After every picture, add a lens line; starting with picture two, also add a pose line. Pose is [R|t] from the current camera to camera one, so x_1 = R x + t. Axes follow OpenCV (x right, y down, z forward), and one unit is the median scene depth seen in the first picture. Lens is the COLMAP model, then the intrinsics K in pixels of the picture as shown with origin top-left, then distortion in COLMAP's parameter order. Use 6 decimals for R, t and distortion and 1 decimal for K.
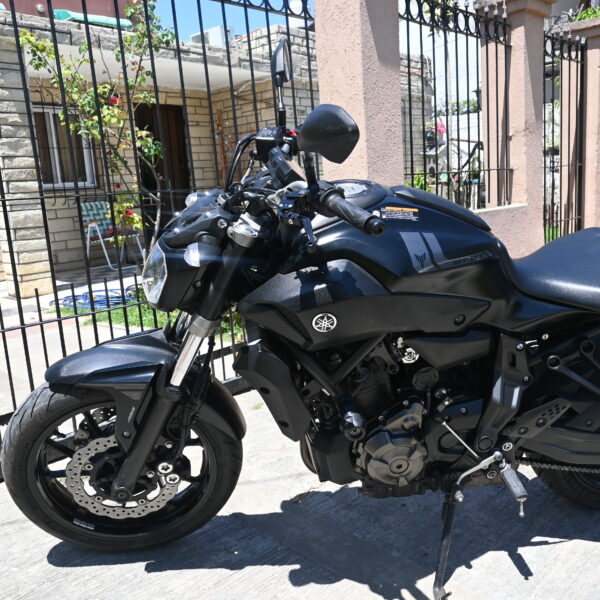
lens RADIAL K [[624.6, 0, 300.0], [0, 624.6, 300.0], [0, 0, 1]] dist [0.043731, -0.021003]
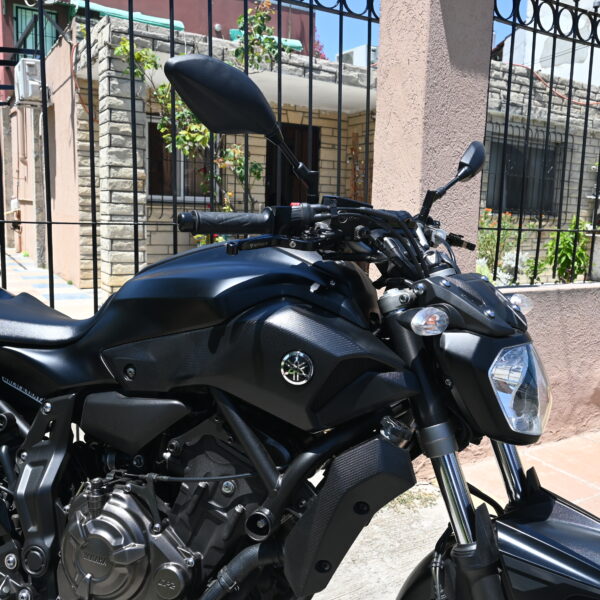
lens RADIAL K [[624.6, 0, 300.0], [0, 624.6, 300.0], [0, 0, 1]] dist [0.043731, -0.021003]
pose [[0.958498, 0.130620, -0.253416, 0.136744], [-0.139937, 0.989978, -0.019016, -0.061479], [0.248392, 0.053689, 0.967171, 0.195800]]
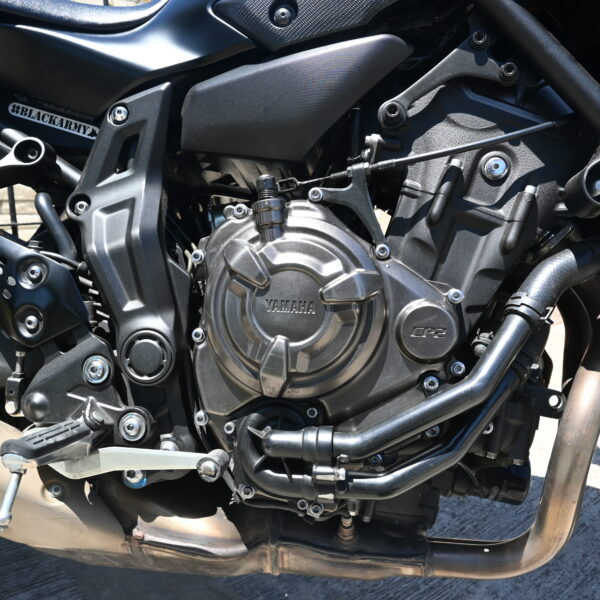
lens RADIAL K [[624.6, 0, 300.0], [0, 624.6, 300.0], [0, 0, 1]] dist [0.043731, -0.021003]
pose [[0.997475, 0.029706, -0.064503, -1.179817], [-0.034061, 0.997137, -0.067504, 1.243660], [0.062313, 0.069530, 0.995632, 1.246040]]
